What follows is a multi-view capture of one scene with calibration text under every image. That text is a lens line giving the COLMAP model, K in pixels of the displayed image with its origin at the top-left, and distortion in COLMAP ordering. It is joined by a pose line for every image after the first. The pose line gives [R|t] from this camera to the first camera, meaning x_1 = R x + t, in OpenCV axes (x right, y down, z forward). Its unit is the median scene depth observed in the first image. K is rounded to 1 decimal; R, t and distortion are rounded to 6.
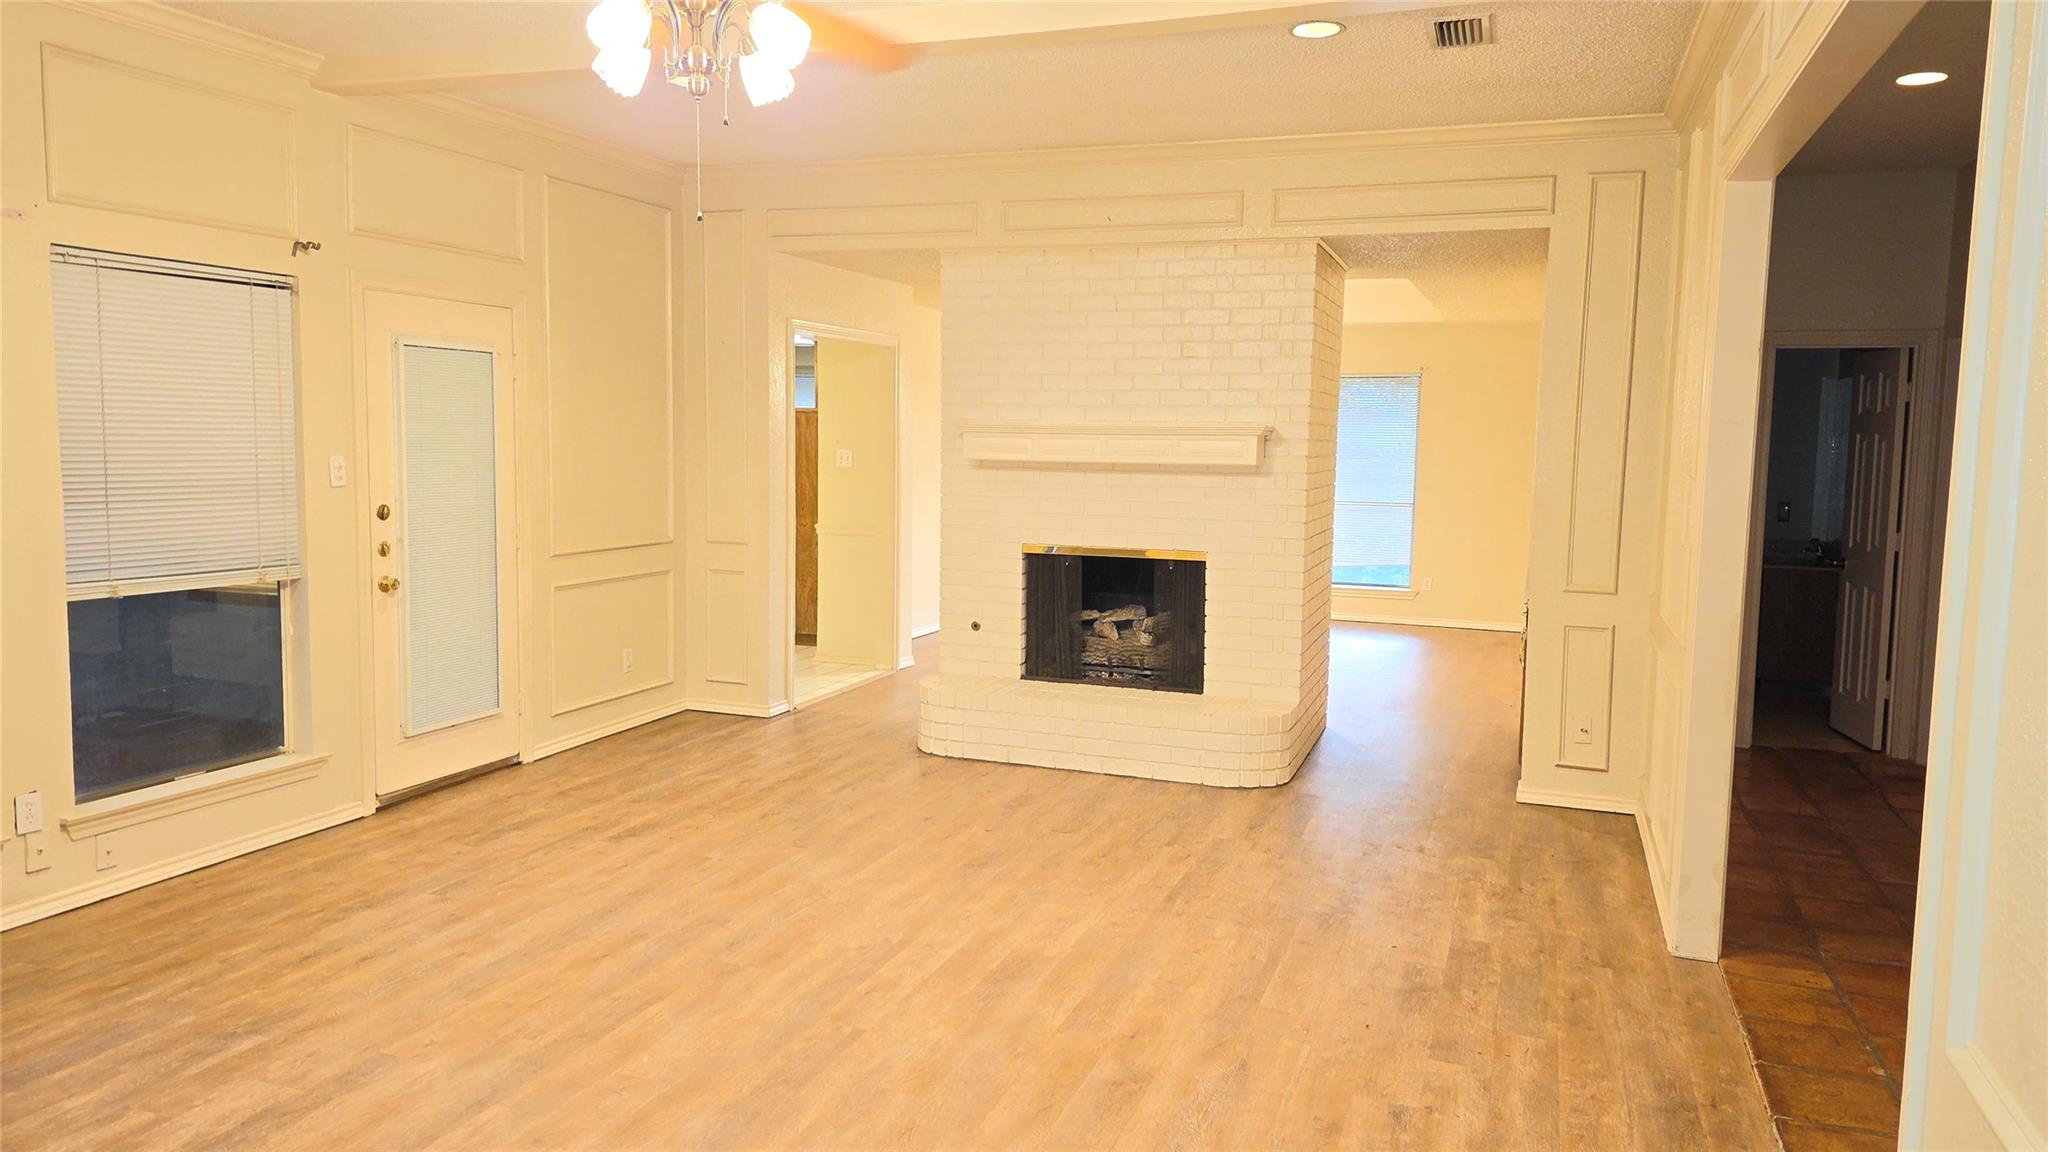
lens RADIAL K [[1371.9, 0, 1043.2], [0, 1371.9, 565.4], [0, 0, 1]] dist [0.039171, -0.029774]
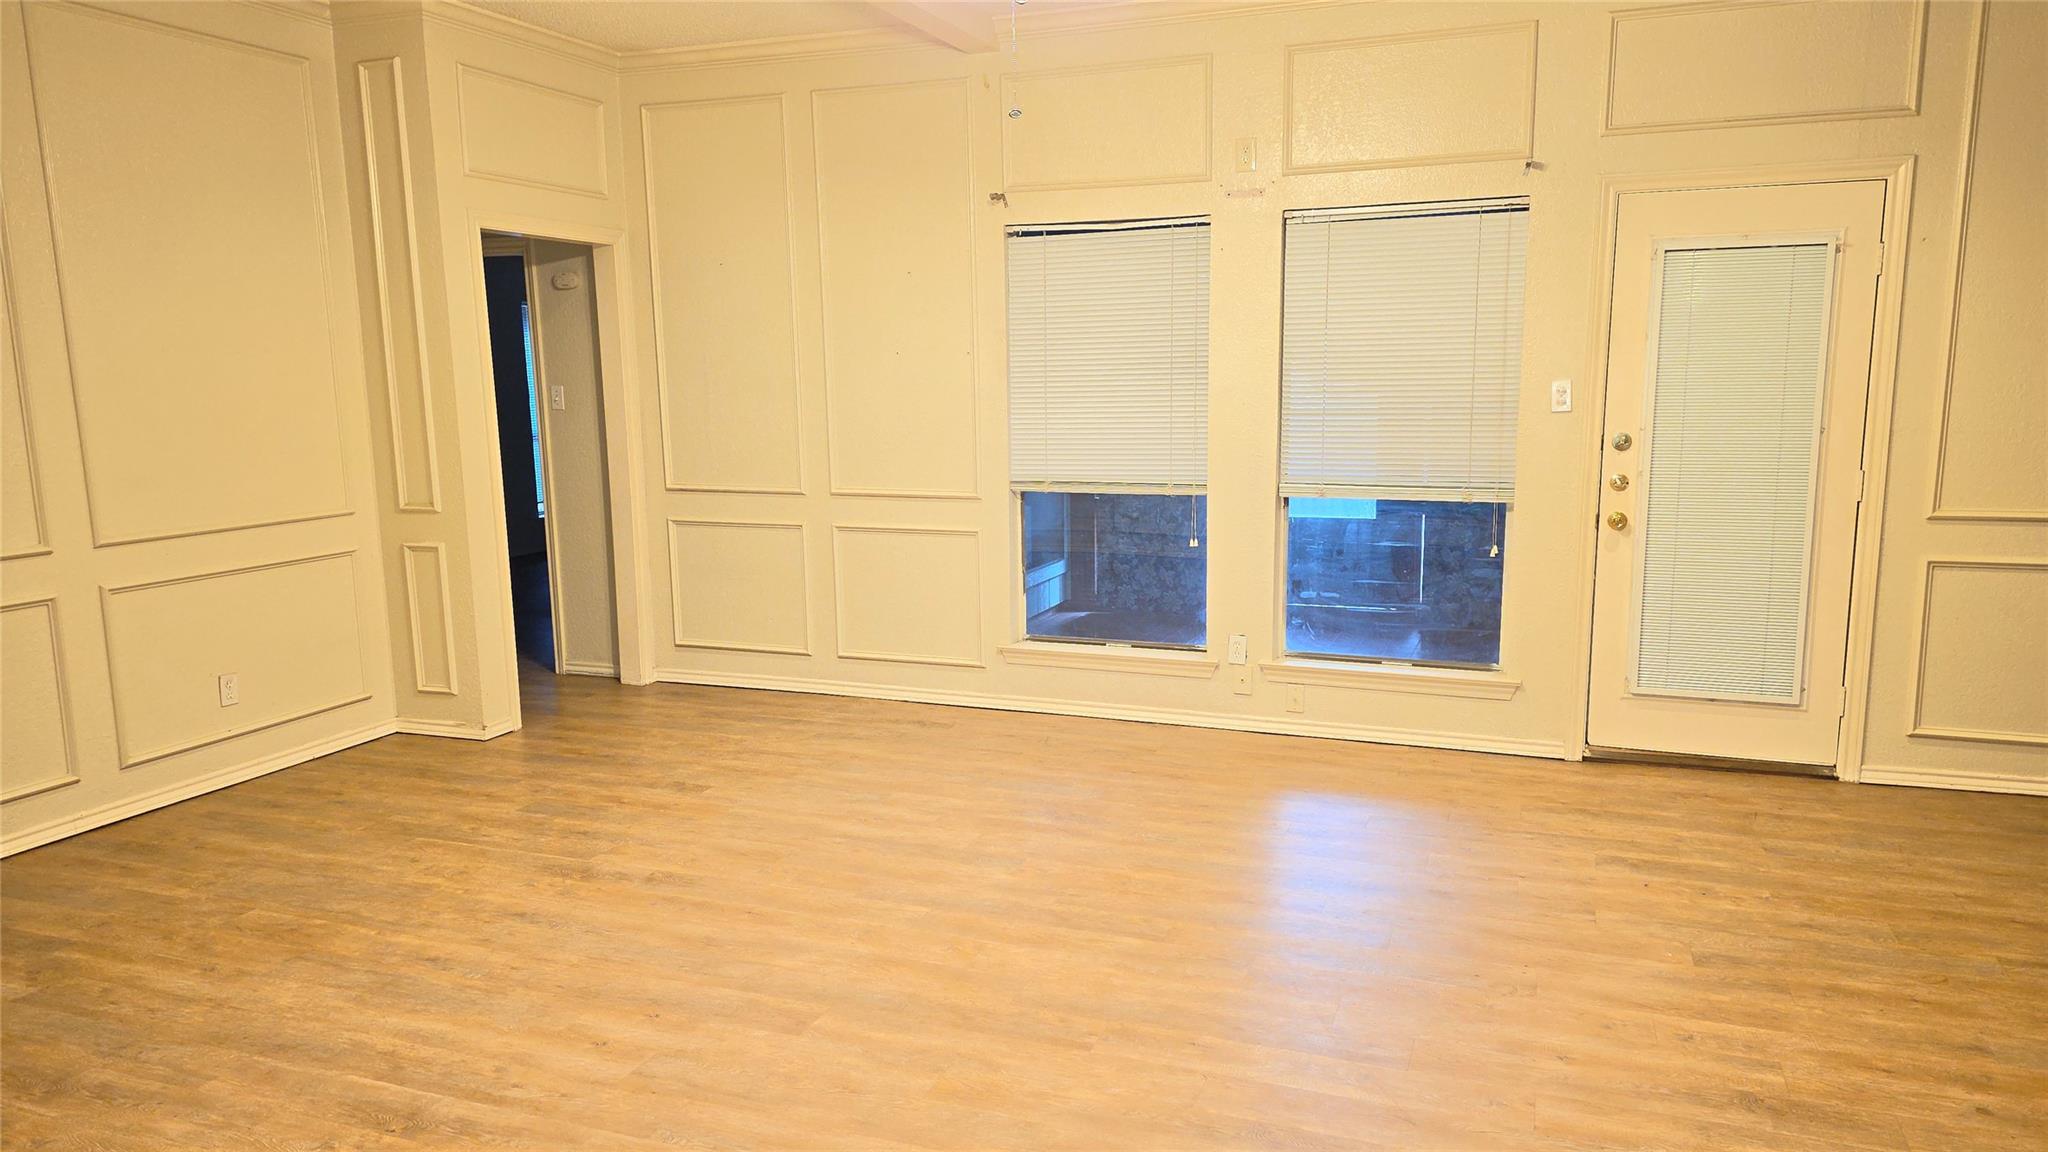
lens RADIAL K [[1371.9, 0, 1045.2], [0, 1371.9, 587.8], [0, 0, 1]] dist [0.039171, -0.029774]
pose [[-0.029924, 0.137641, -0.990030, 0.470810], [-0.085790, 0.986465, 0.139739, -0.040135], [0.995864, 0.089116, -0.017711, 0.680832]]
